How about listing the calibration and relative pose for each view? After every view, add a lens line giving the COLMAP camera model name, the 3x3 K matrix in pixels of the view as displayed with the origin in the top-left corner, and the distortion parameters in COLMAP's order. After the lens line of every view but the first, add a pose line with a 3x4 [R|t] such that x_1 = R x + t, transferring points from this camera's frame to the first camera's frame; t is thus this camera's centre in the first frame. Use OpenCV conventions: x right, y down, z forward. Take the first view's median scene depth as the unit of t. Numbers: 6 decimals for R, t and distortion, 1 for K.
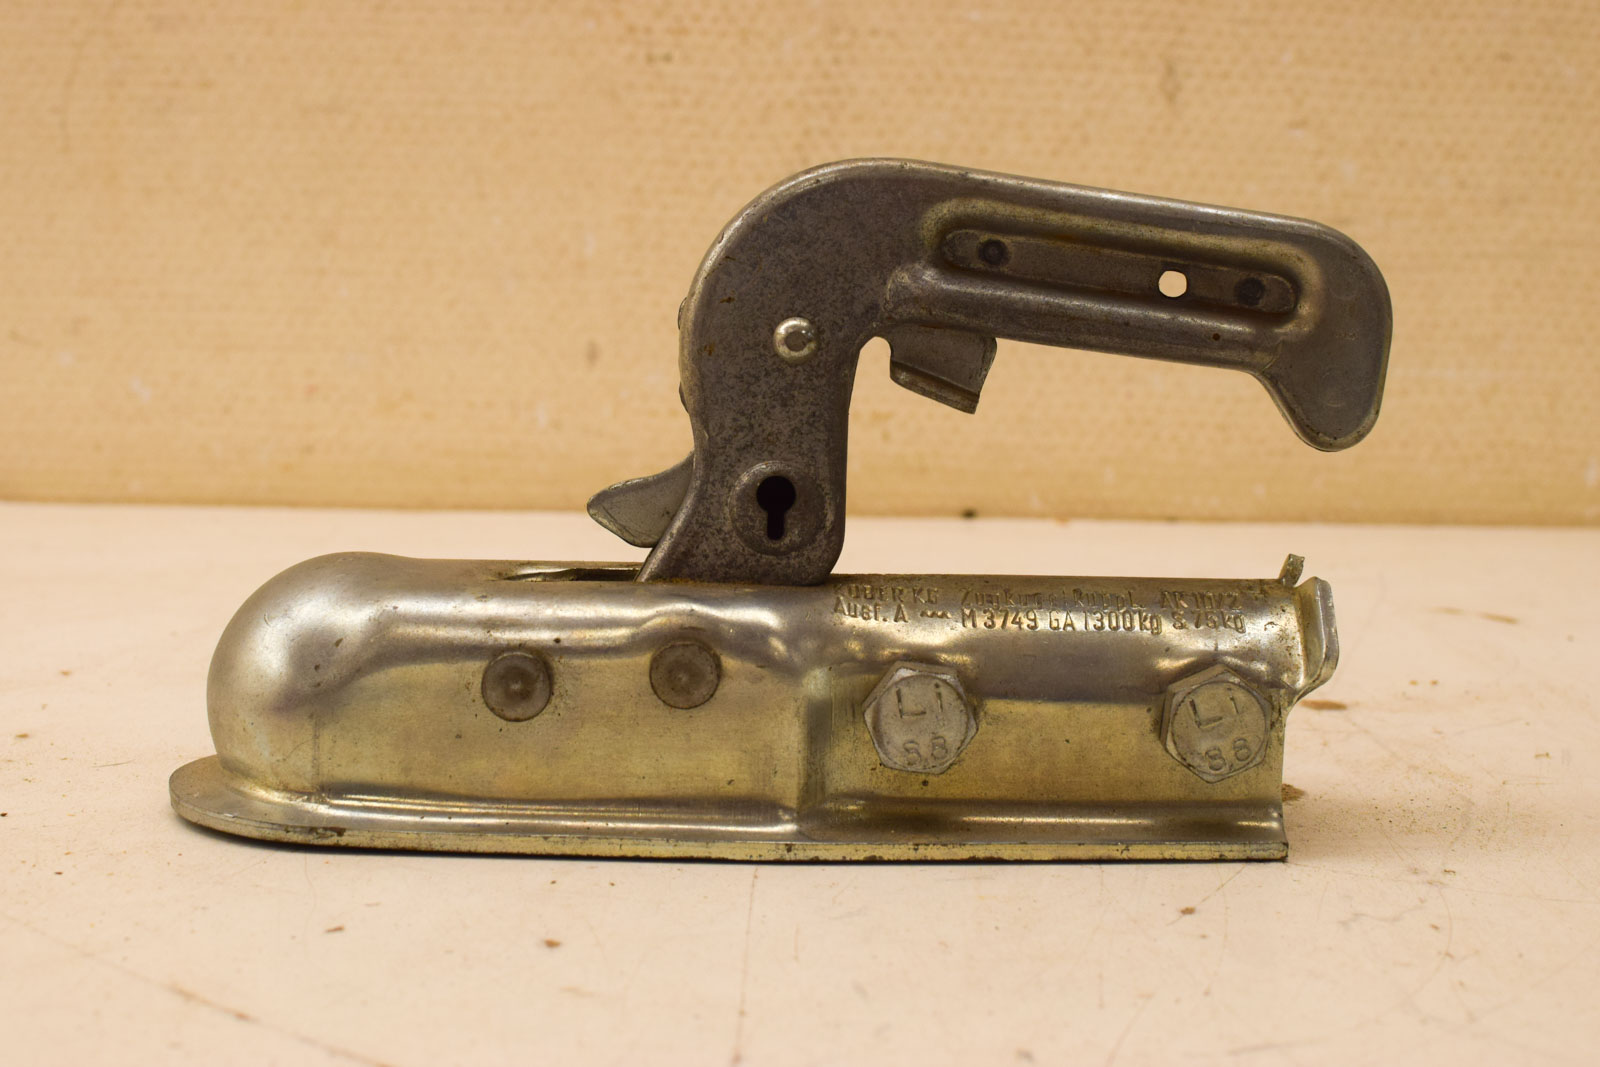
lens RADIAL K [[2479.3, 0, 800.0], [0, 2479.3, 533.5], [0, 0, 1]] dist [-0.216056, 0.156963]
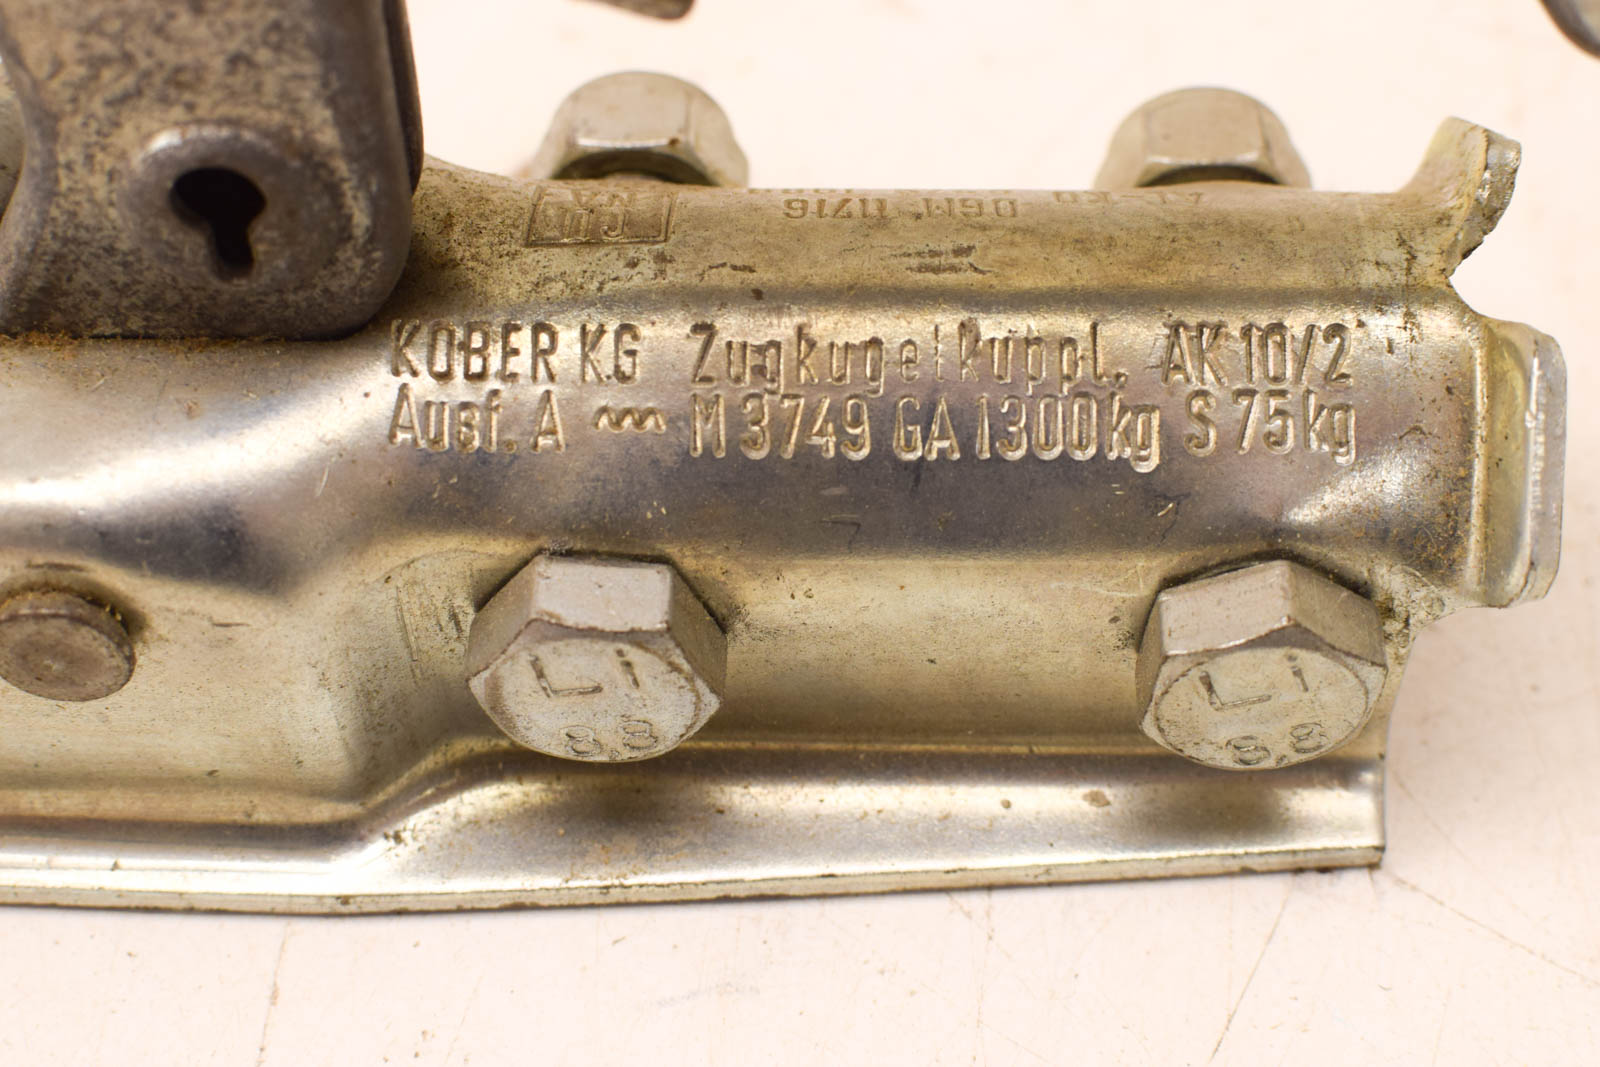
lens RADIAL K [[2568.4, 0, 800.0], [0, 2568.4, 533.5], [0, 0, 1]] dist [-0.234909, -0.010350]
pose [[0.998815, 0.001327, -0.048652, 0.105762], [0.032762, 0.720916, 0.692247, -0.259242], [0.035993, -0.693021, 0.720019, 0.666413]]
